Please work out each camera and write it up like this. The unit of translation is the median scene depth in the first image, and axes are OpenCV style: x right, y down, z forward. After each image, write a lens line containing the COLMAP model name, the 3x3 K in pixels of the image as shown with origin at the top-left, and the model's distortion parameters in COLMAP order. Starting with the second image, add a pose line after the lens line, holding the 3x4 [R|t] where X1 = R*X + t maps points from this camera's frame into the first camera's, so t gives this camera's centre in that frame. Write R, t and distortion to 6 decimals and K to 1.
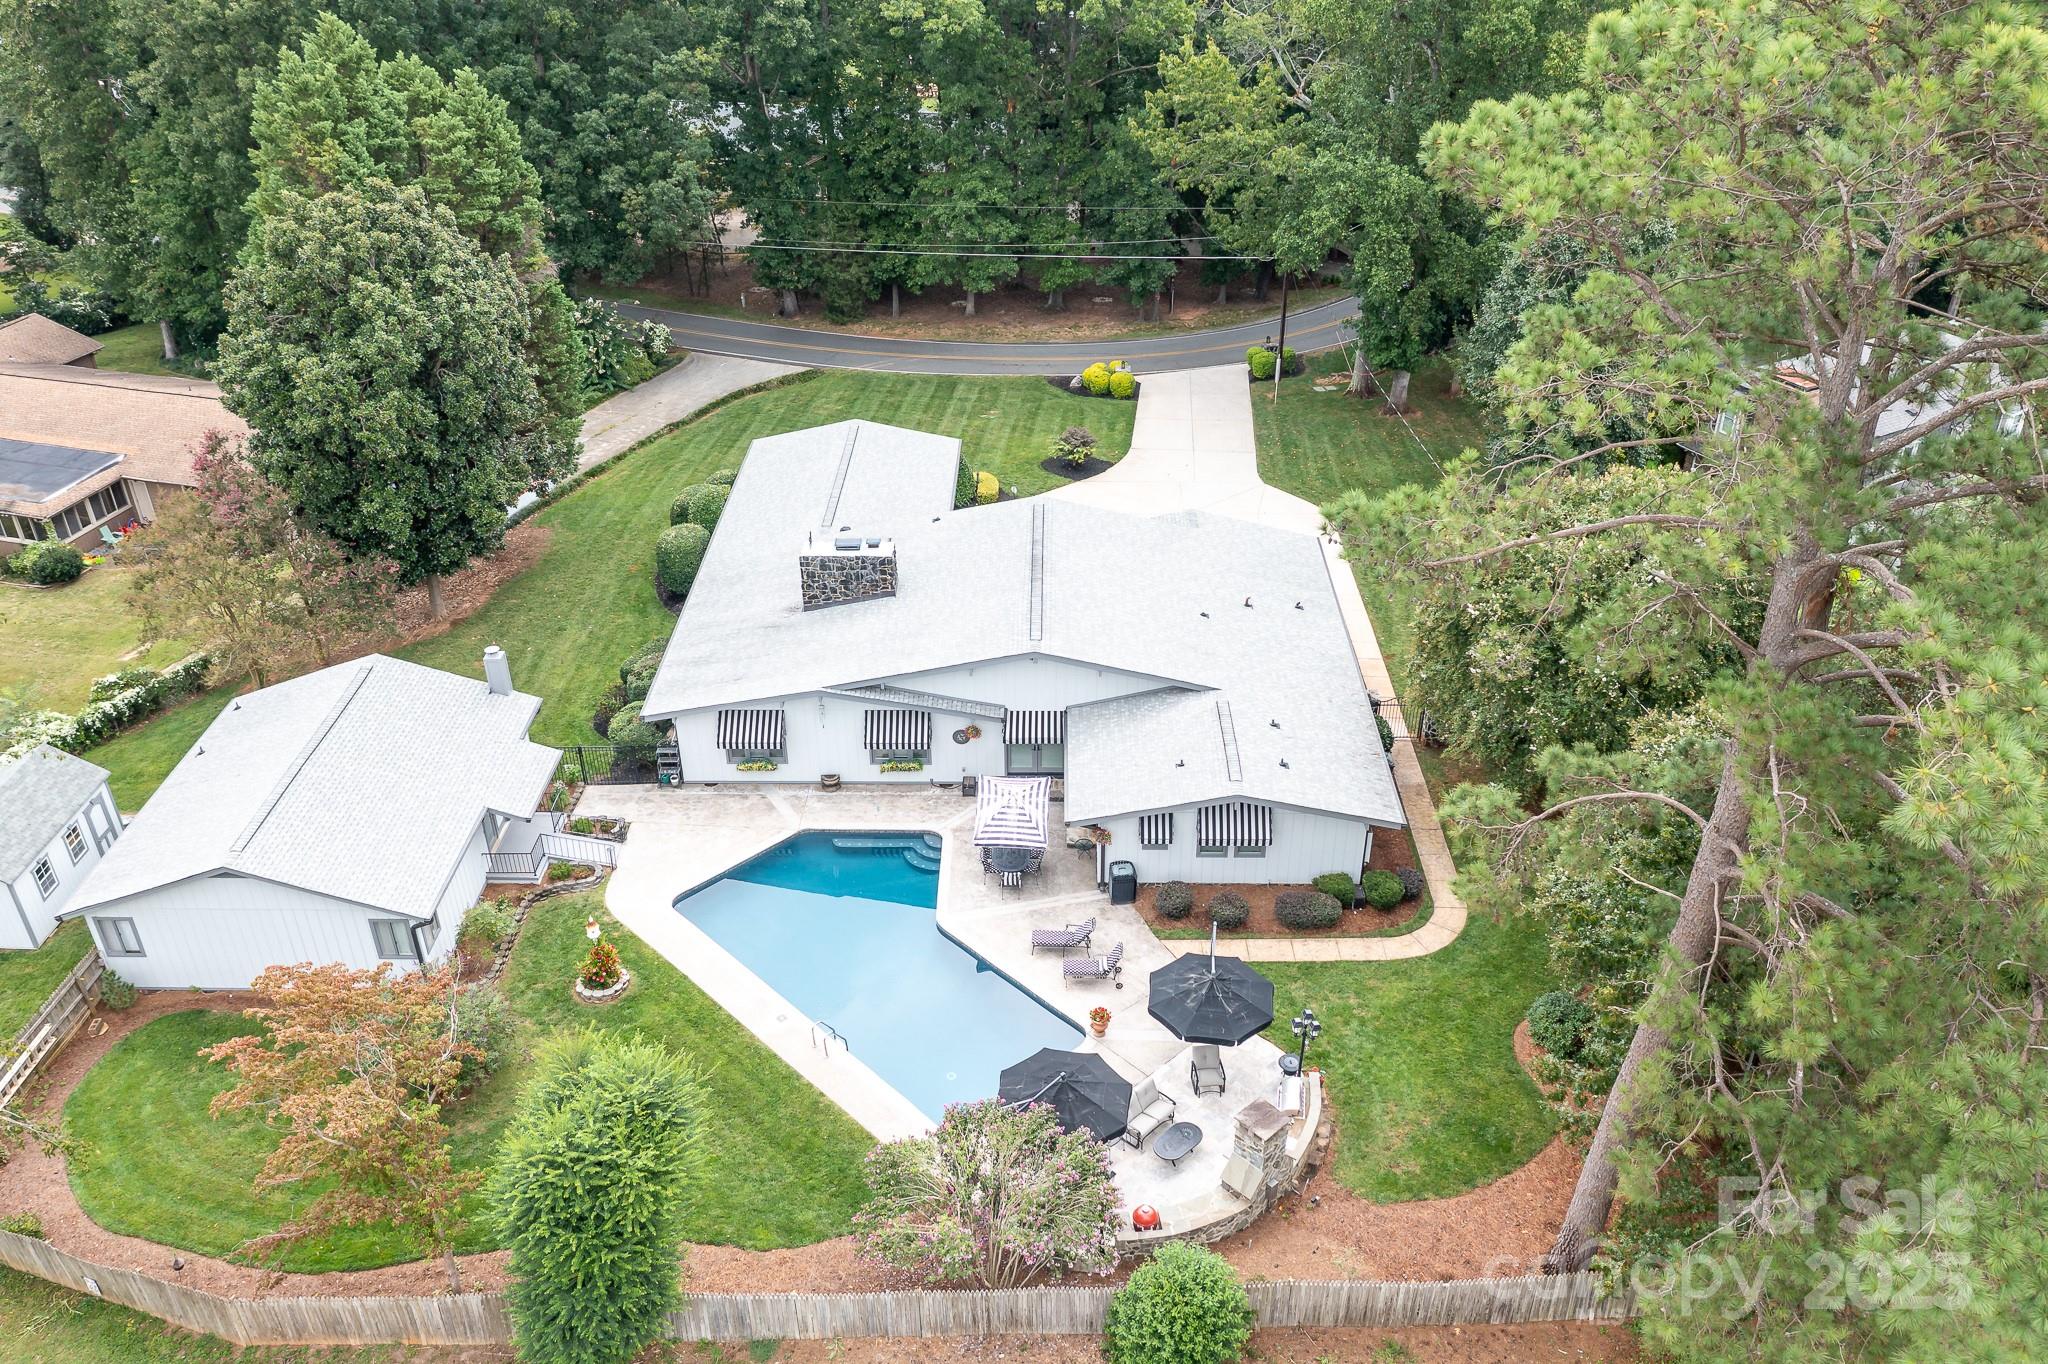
lens RADIAL K [[1568.4, 0, 1003.5], [0, 1568.4, 682.7], [0, 0, 1]] dist [-0.000009, -0.001224]
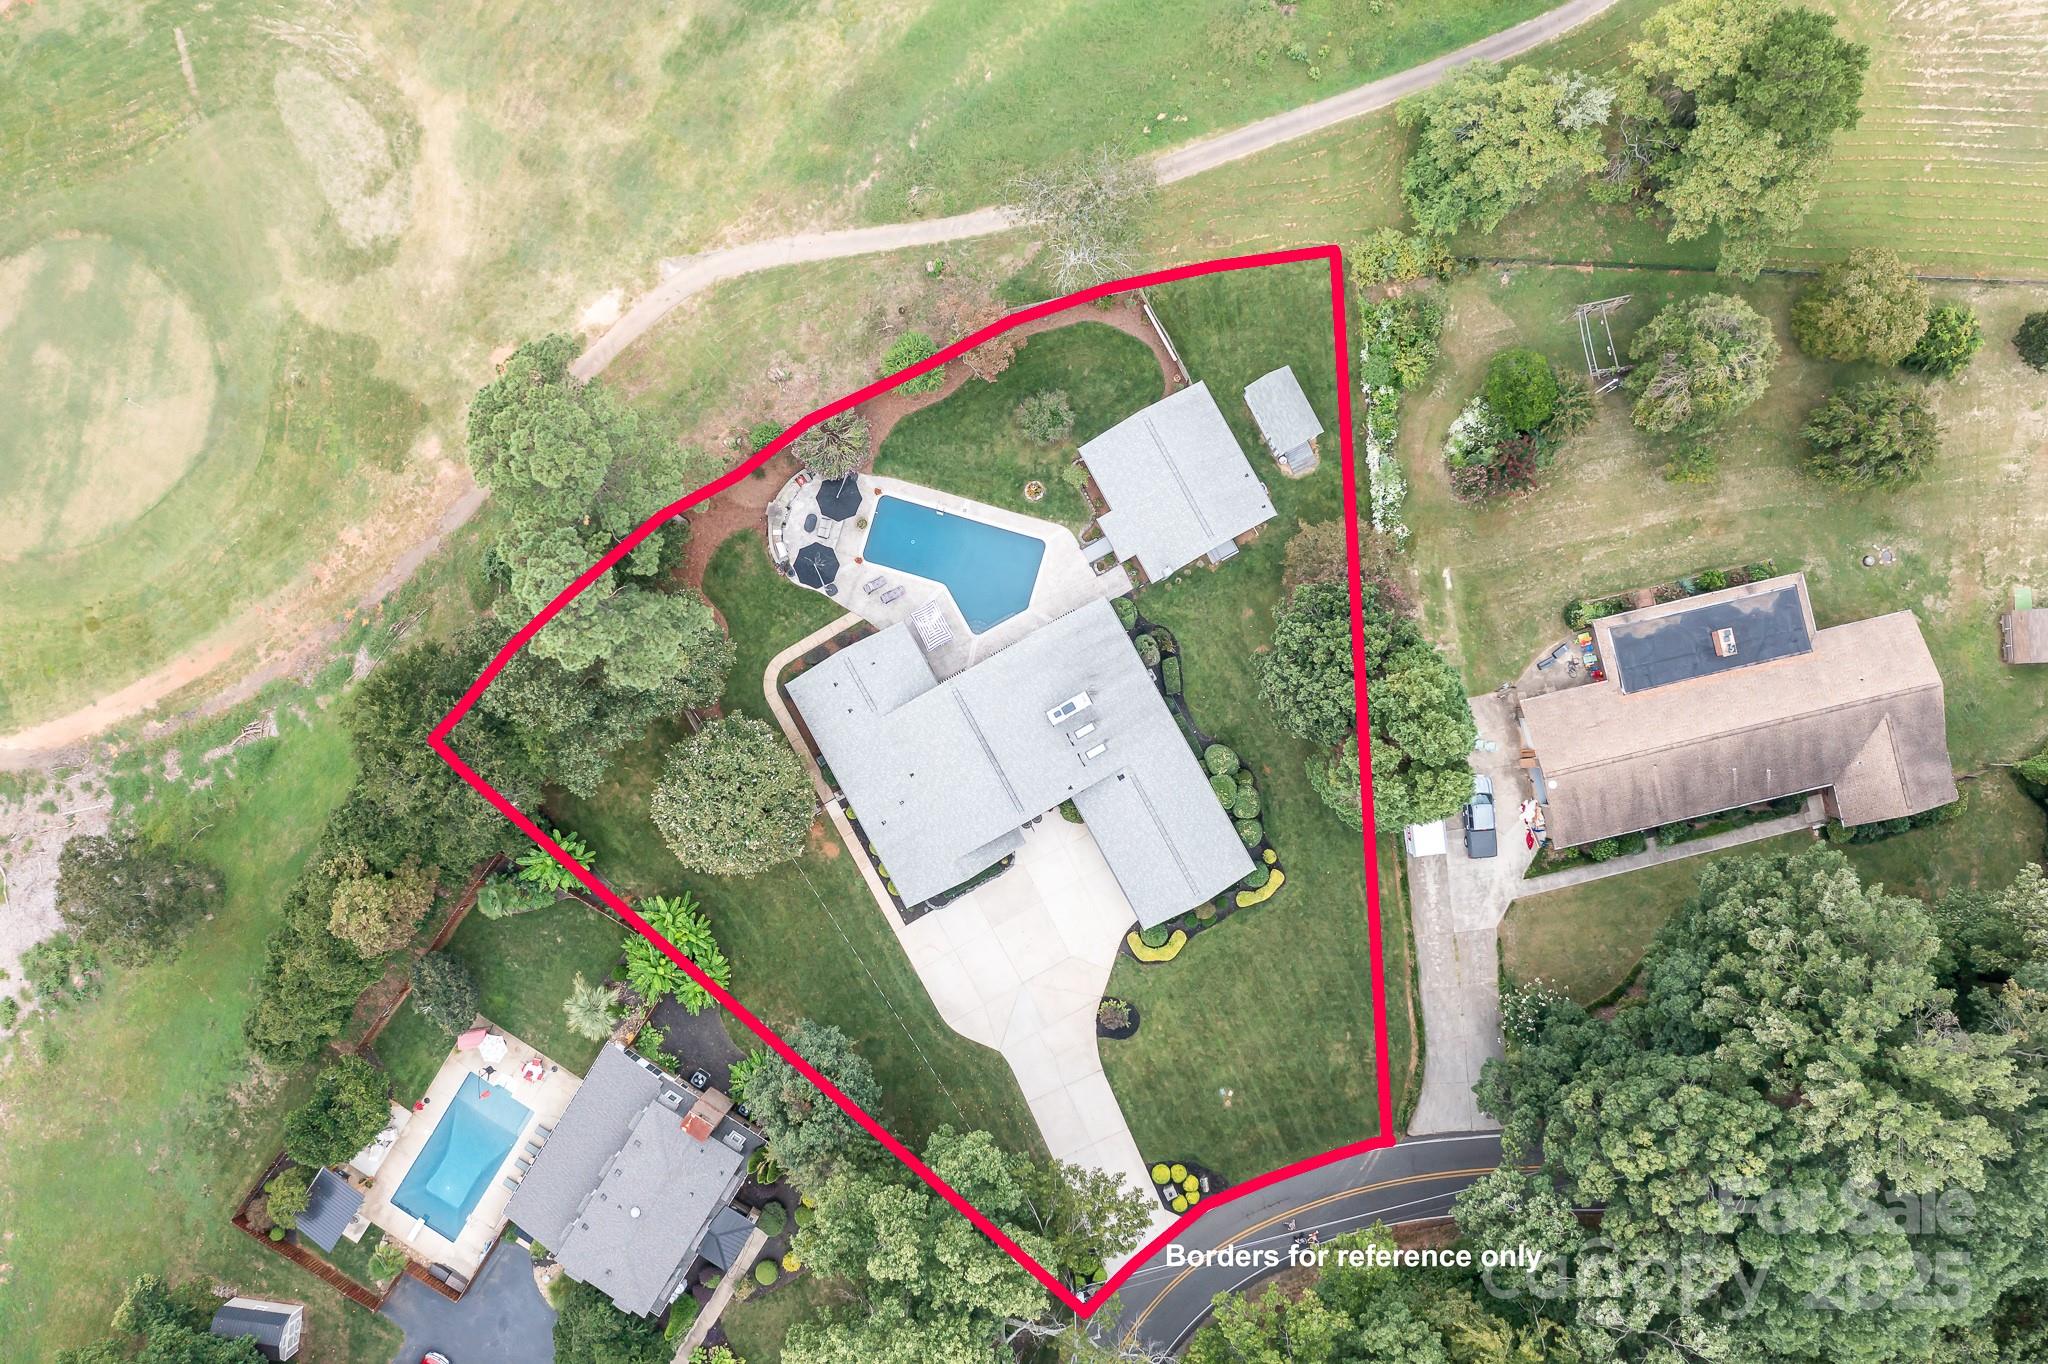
lens RADIAL K [[1630.4, 0, 1019.8], [0, 1630.4, 685.2], [0, 0, 1]] dist [-0.021078, -0.007164]
pose [[-0.861208, 0.507482, 0.027968, -0.135346], [-0.241485, -0.456984, 0.856067, -2.153730], [0.447220, 0.730498, 0.516107, -0.175515]]
